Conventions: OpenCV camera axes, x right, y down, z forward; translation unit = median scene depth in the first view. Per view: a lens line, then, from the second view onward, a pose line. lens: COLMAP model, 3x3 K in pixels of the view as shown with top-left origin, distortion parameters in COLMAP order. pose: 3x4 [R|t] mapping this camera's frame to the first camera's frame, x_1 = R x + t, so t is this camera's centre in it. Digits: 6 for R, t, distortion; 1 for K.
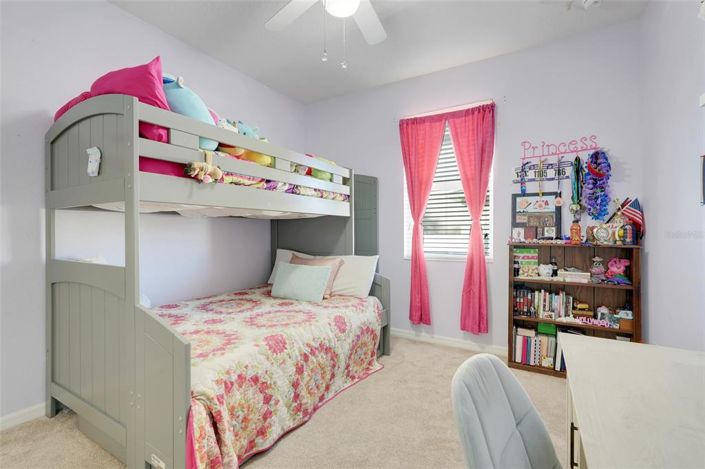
lens RADIAL K [[320.1, 0, 352.5], [0, 320.1, 234.5], [0, 0, 1]] dist [-0.004126, -0.000383]
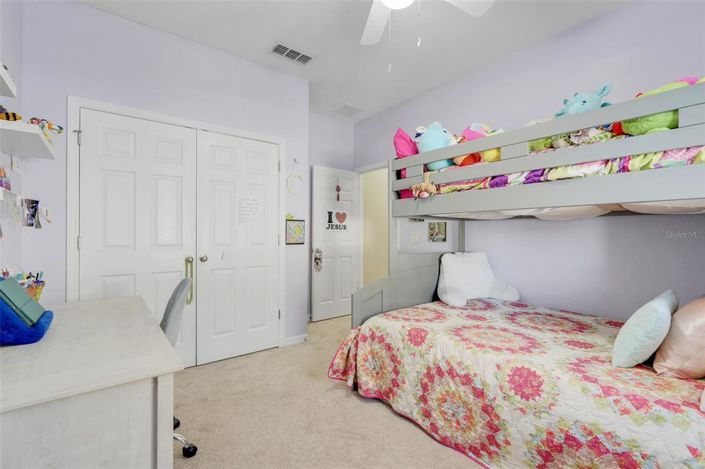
lens RADIAL K [[320.1, 0, 352.5], [0, 320.1, 234.5], [0, 0, 1]] dist [-0.004126, -0.000383]
pose [[-0.365728, -0.002833, -0.930718, 0.779262], [-0.012577, 0.999919, 0.001899, -0.007208], [0.930637, 0.012400, -0.365734, 1.067898]]
